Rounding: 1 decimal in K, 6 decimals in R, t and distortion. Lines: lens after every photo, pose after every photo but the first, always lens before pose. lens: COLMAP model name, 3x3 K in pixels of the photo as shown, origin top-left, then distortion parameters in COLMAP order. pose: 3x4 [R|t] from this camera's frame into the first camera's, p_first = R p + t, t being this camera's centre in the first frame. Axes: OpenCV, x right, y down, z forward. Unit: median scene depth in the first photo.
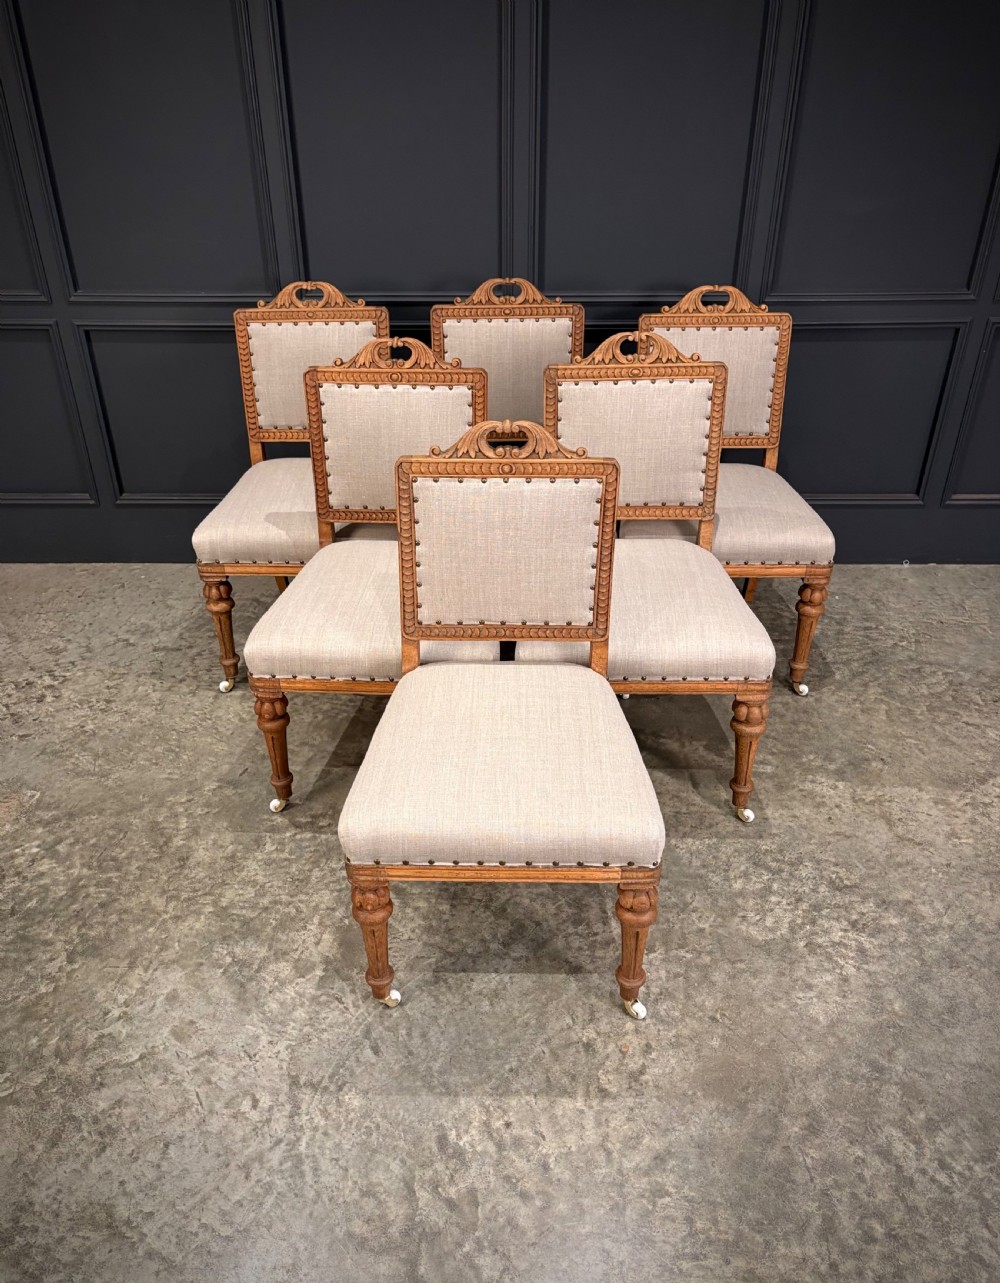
lens RADIAL K [[1068.3, 0, 499.1], [0, 1068.3, 628.0], [0, 0, 1]] dist [0.015887, 0.015888]
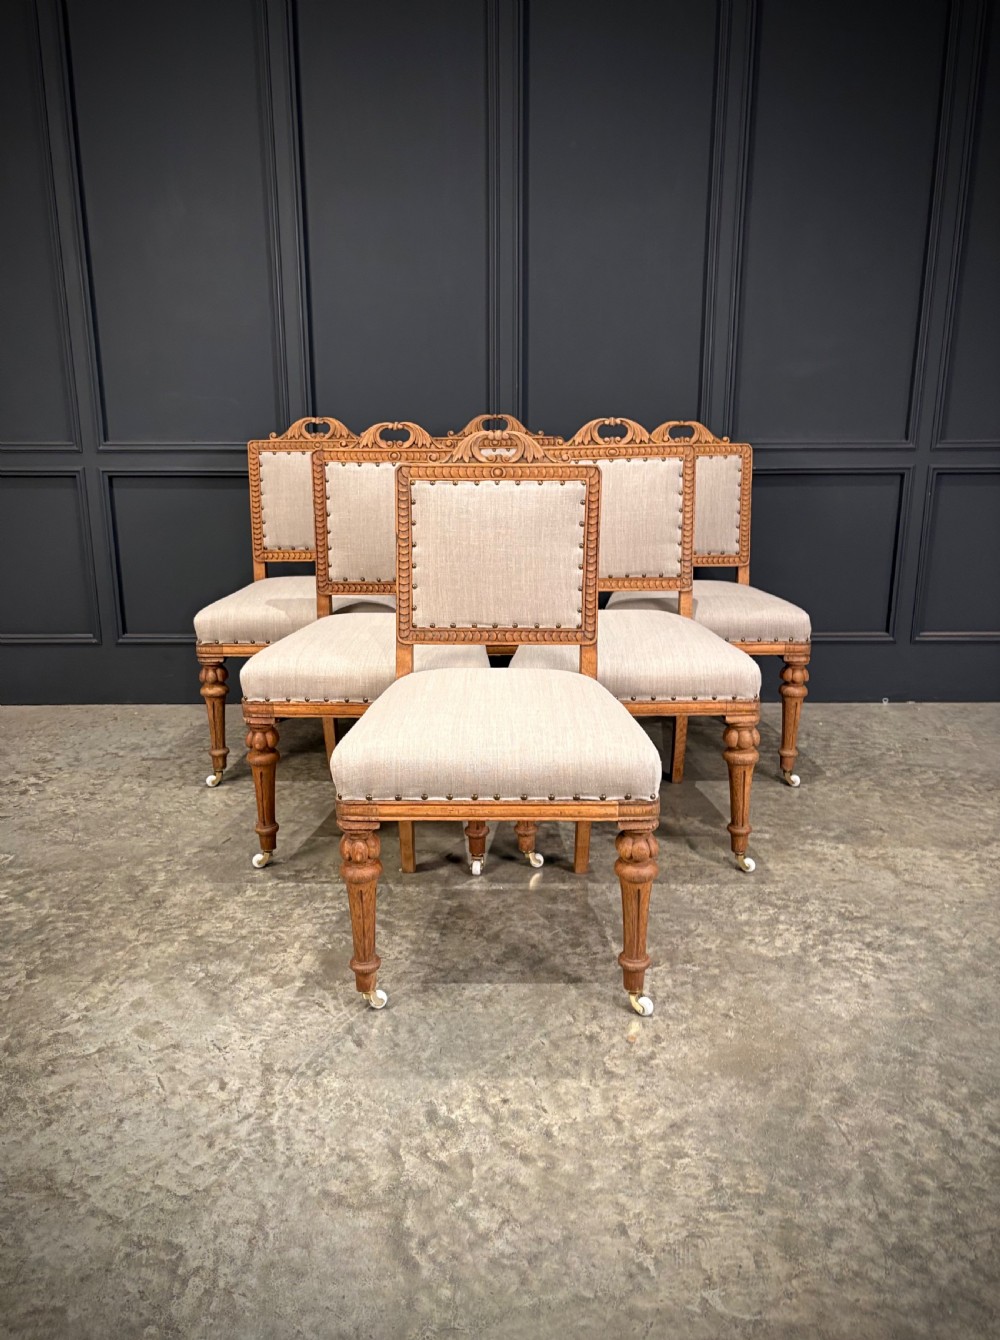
lens RADIAL K [[1068.2, 0, 492.5], [0, 1068.2, 627.0], [0, 0, 1]] dist [0.013779, 0.023747]
pose [[0.999946, -0.002305, 0.010149, -0.008775], [0.005515, 0.944387, -0.328789, 0.322814], [-0.008827, 0.328827, 0.944349, 0.021017]]
